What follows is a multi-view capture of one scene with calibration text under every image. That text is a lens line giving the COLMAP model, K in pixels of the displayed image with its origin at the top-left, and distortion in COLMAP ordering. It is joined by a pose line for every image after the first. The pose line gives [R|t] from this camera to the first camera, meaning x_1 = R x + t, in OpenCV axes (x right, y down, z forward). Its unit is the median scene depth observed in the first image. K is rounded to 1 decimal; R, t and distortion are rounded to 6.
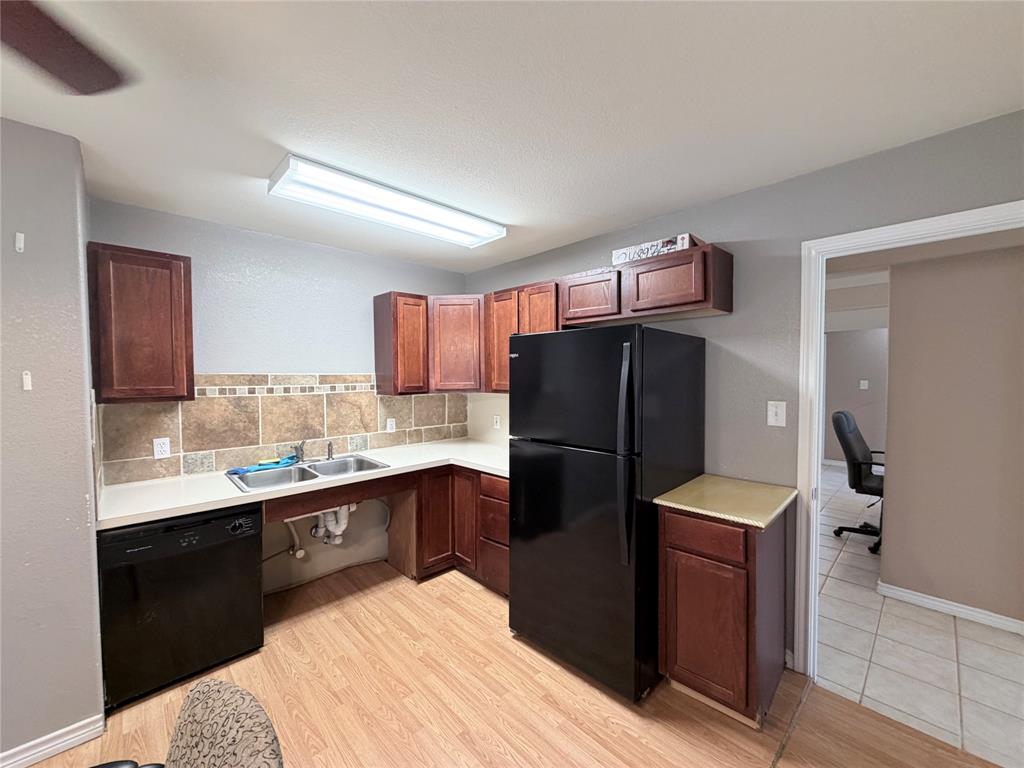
lens RADIAL K [[413.0, 0, 515.5], [0, 413.0, 388.0], [0, 0, 1]] dist [0.001556, 0.000360]
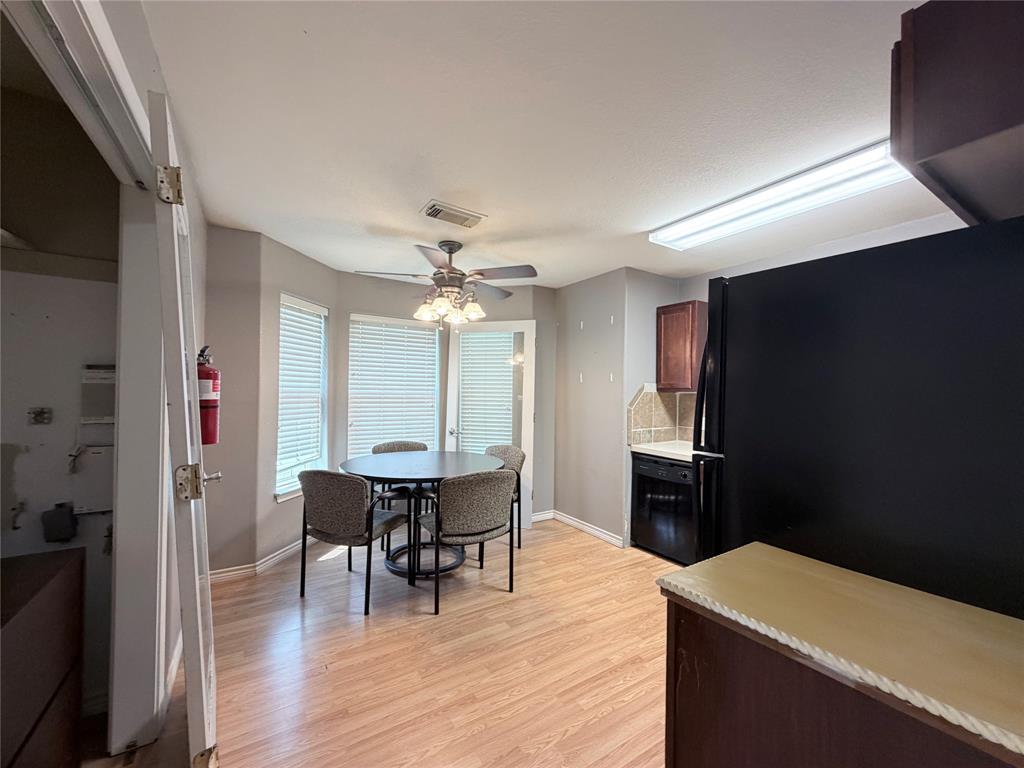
lens RADIAL K [[413.0, 0, 509.5], [0, 413.0, 382.2], [0, 0, 1]] dist [0.001556, 0.000360]
pose [[-0.189122, -0.027267, -0.981575, 0.747290], [-0.043400, 0.998870, -0.019386, 0.048315], [0.980994, 0.038934, -0.190091, 0.528087]]
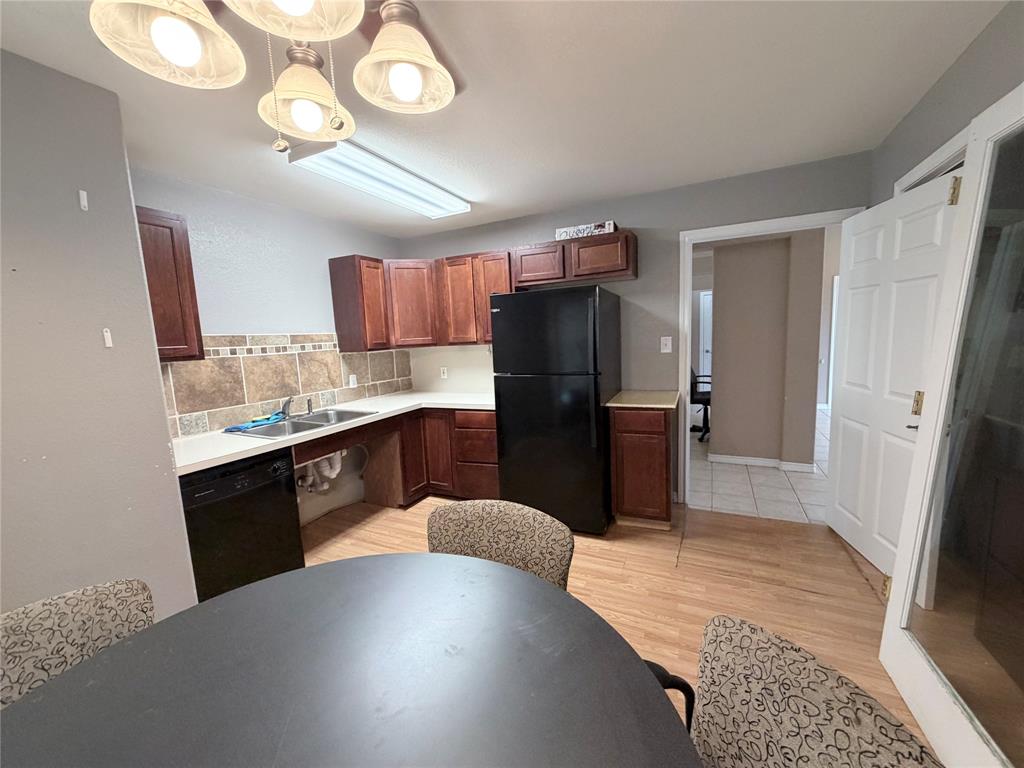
lens RADIAL K [[413.0, 0, 517.6], [0, 413.0, 390.1], [0, 0, 1]] dist [0.001556, 0.000360]
pose [[0.934871, -0.084025, 0.344901, -0.352804], [0.053175, 0.993768, 0.097971, 0.039896], [-0.350984, -0.073250, 0.933512, -0.210112]]
